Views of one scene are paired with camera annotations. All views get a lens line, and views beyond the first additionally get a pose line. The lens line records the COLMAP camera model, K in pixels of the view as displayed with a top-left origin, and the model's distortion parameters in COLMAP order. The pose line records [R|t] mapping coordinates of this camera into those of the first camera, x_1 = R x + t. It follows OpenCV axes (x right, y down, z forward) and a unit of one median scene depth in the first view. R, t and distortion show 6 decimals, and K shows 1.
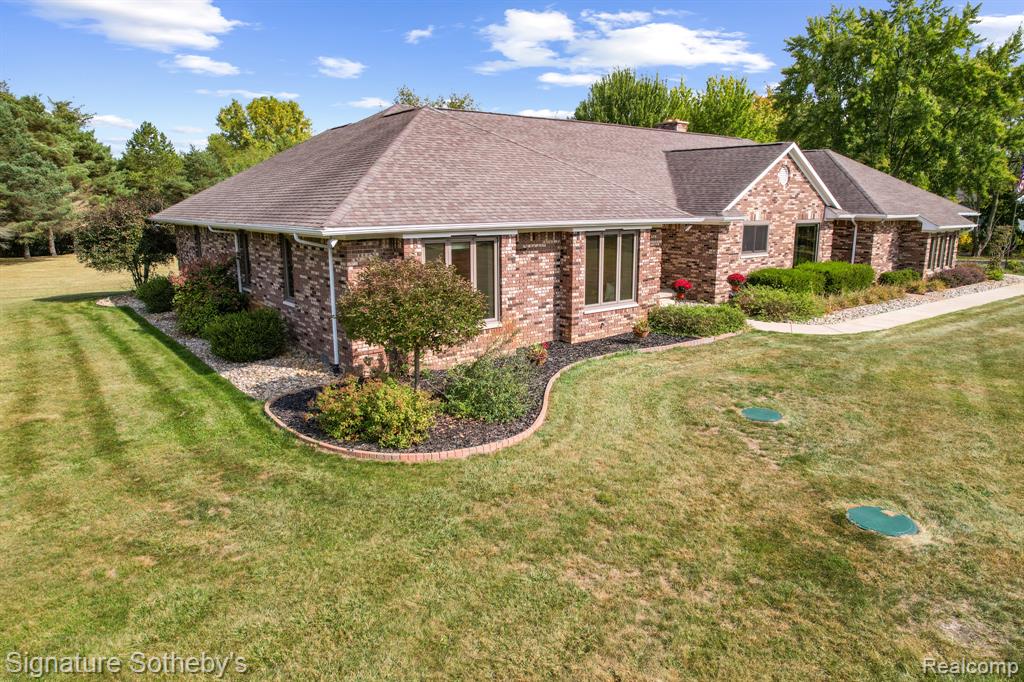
lens RADIAL K [[659.2, 0, 517.0], [0, 659.2, 333.6], [0, 0, 1]] dist [-0.055140, 0.036665]
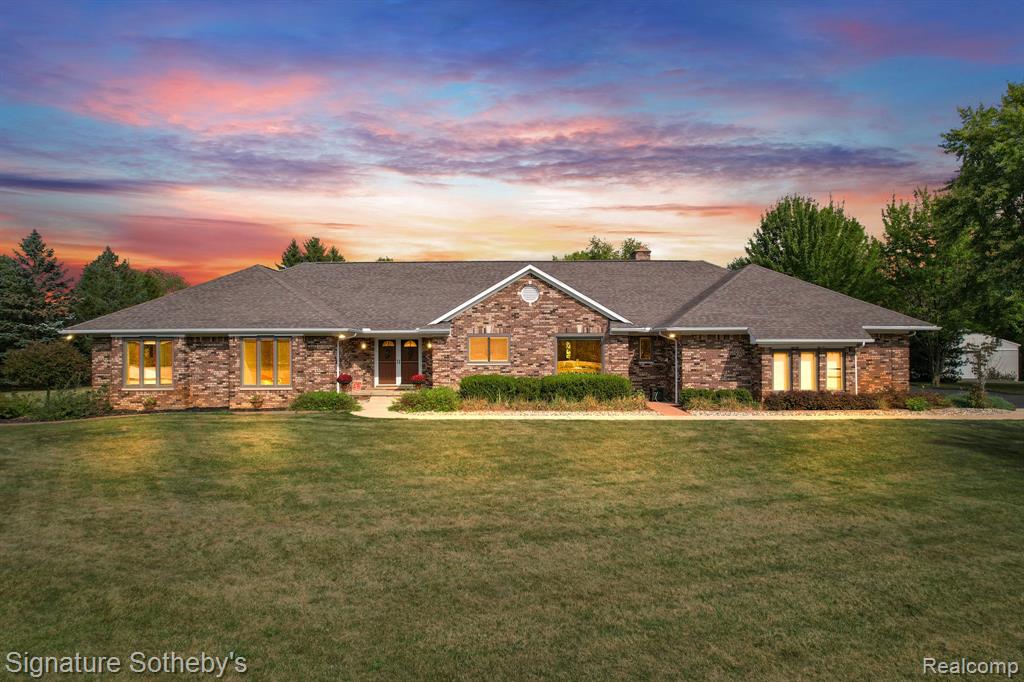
lens RADIAL K [[659.2, 0, 514.2], [0, 659.2, 342.6], [0, 0, 1]] dist [-0.055140, 0.036665]
pose [[0.790756, -0.006510, -0.612097, 1.149648], [-0.116242, 0.980152, -0.160595, 0.023792], [0.600994, 0.198143, 0.774304, 0.141843]]
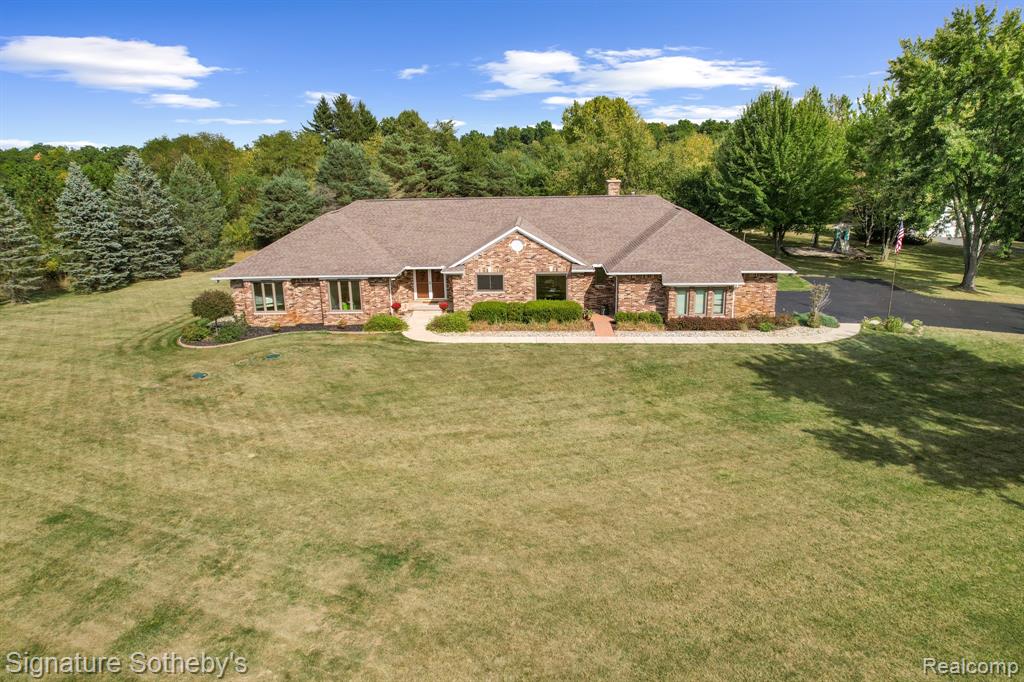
lens RADIAL K [[681.4, 0, 512.7], [0, 681.4, 340.6], [0, 0, 1]] dist [-0.034855, -0.007534]
pose [[0.758617, 0.161038, -0.631322, 1.618447], [-0.110283, 0.986729, 0.119176, -0.223111], [0.642136, -0.020785, 0.766309, -0.336391]]
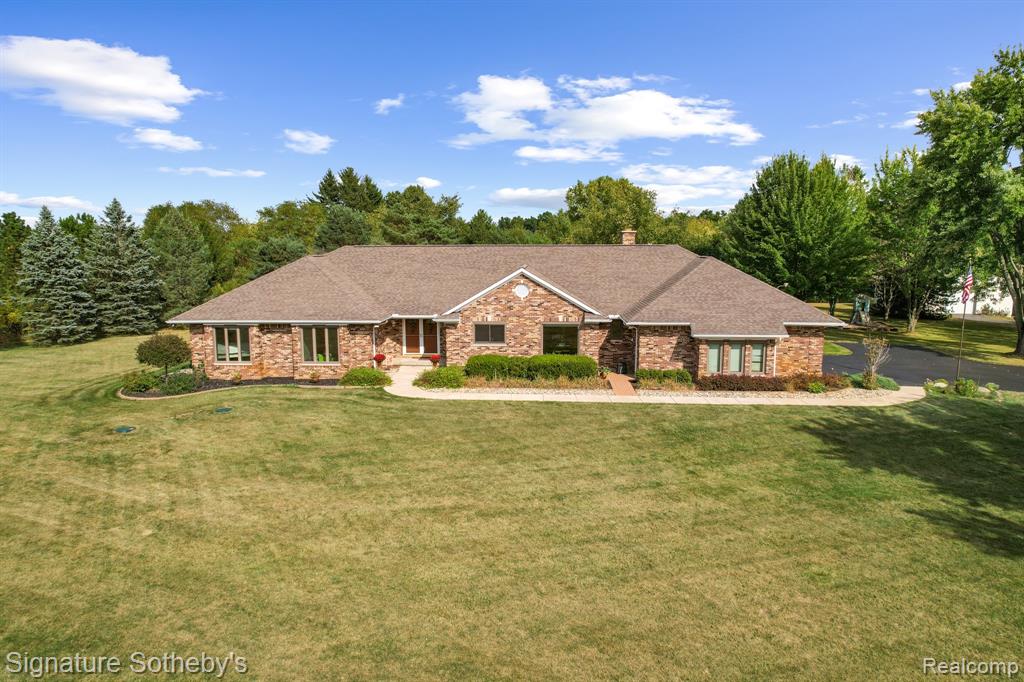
lens RADIAL K [[659.2, 0, 513.4], [0, 659.2, 339.7], [0, 0, 1]] dist [-0.055140, 0.036665]
pose [[0.756010, 0.092439, -0.648000, 1.421189], [-0.127814, 0.991769, -0.007640, -0.132231], [0.641960, 0.088600, 0.761602, -0.092191]]
